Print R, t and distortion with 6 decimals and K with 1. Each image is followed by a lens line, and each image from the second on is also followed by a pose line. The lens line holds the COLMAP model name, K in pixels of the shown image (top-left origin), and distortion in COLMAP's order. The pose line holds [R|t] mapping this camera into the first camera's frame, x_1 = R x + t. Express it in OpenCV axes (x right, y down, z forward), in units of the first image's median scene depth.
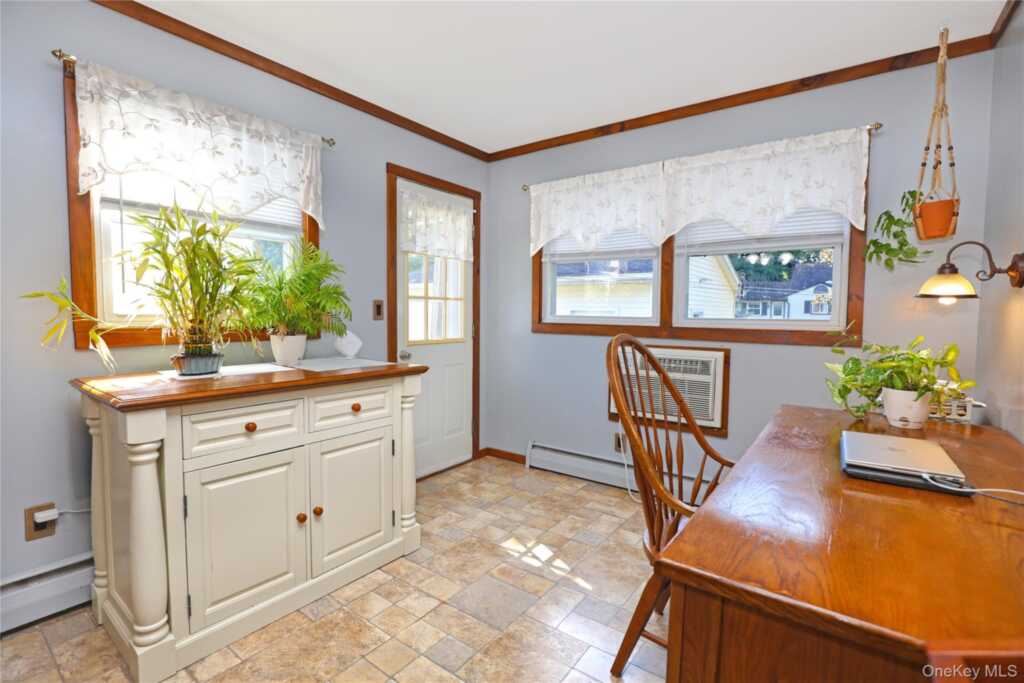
lens RADIAL K [[475.2, 0, 509.0], [0, 475.2, 337.4], [0, 0, 1]] dist [-0.018018, 0.000207]
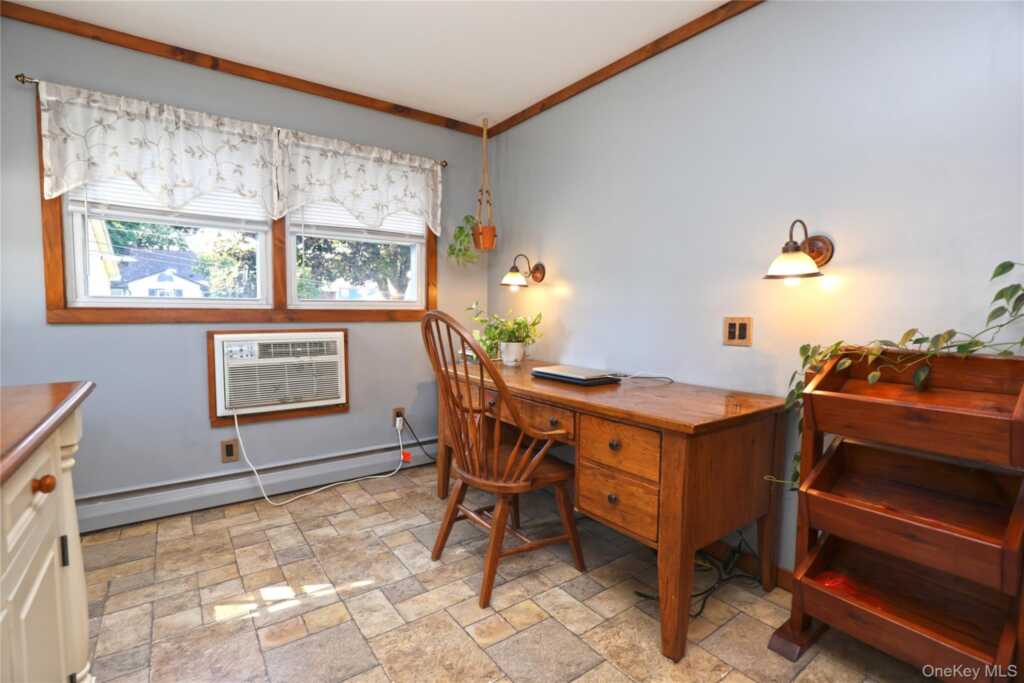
lens RADIAL K [[475.2, 0, 509.0], [0, 475.2, 337.4], [0, 0, 1]] dist [-0.018018, 0.000207]
pose [[0.304990, -0.067716, 0.949945, -0.448587], [0.046806, 0.997329, 0.056066, 0.001175], [-0.951205, 0.027363, 0.307345, 0.319869]]
